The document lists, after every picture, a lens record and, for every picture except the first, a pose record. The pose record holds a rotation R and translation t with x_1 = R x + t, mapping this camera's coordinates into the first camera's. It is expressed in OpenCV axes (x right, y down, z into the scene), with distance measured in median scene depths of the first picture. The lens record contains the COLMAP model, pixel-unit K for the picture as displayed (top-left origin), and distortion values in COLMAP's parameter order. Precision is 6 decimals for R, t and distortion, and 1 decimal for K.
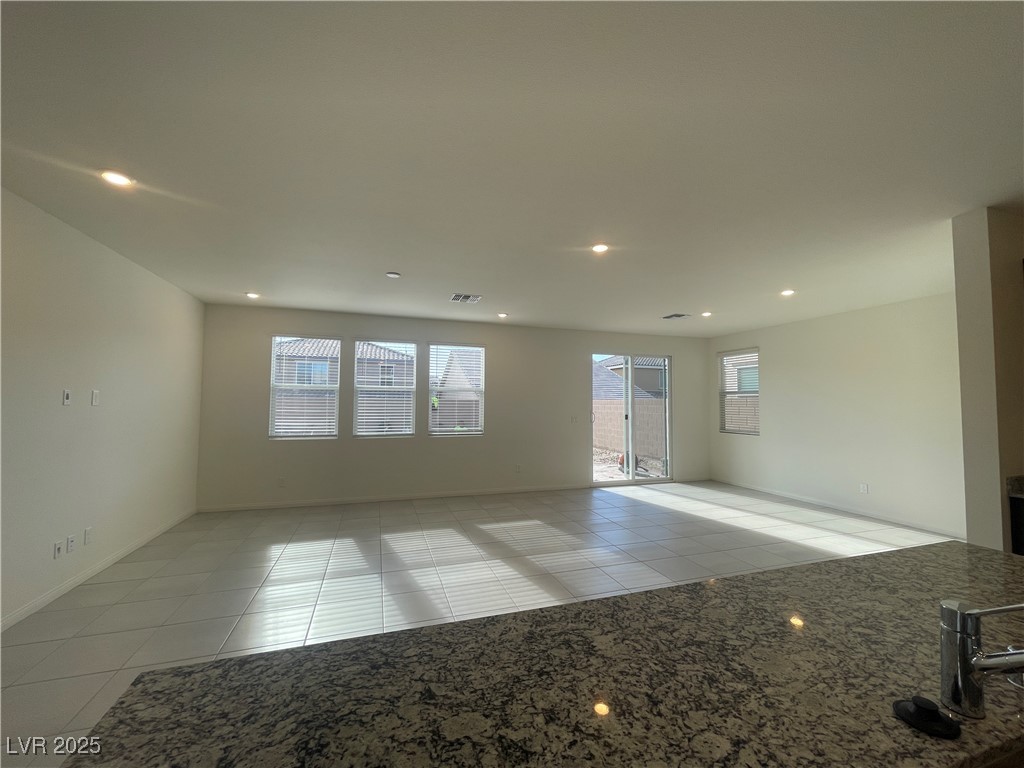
lens RADIAL K [[412.1, 0, 510.3], [0, 412.1, 384.4], [0, 0, 1]] dist [-0.000338, 0.000834]
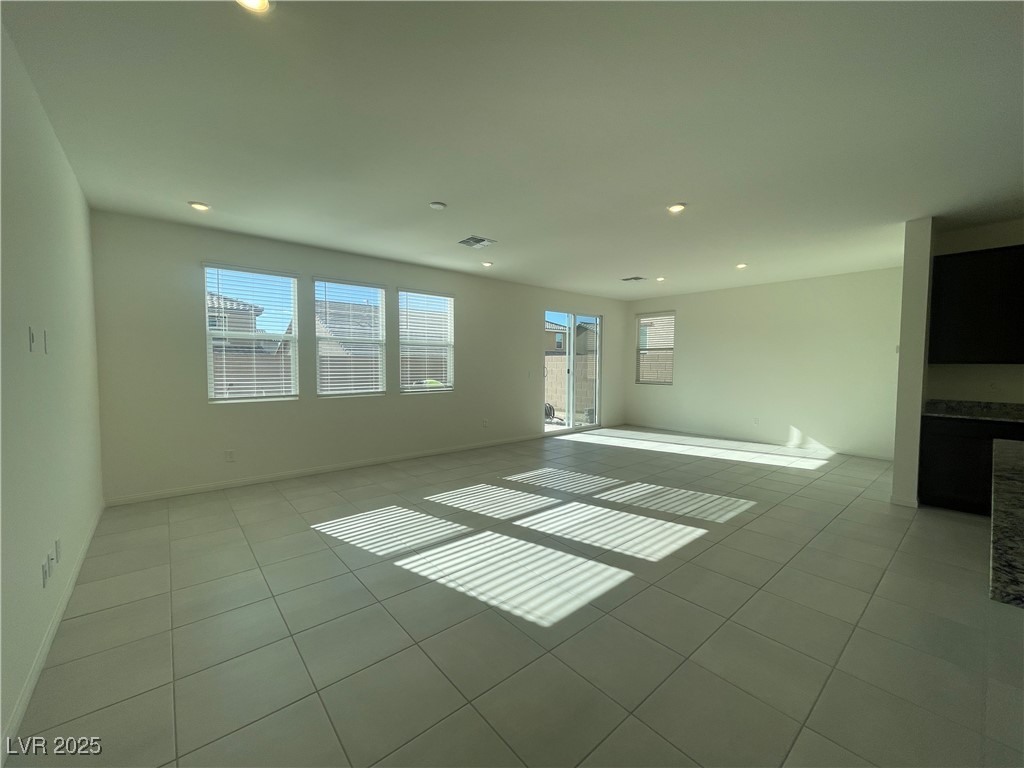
lens RADIAL K [[412.1, 0, 512.8], [0, 412.1, 384.2], [0, 0, 1]] dist [-0.000338, 0.000834]
pose [[0.924922, -0.022016, 0.379520, -0.477558], [-0.015690, 0.995260, 0.095974, 0.022091], [-0.379834, -0.094723, 0.920192, 0.109480]]
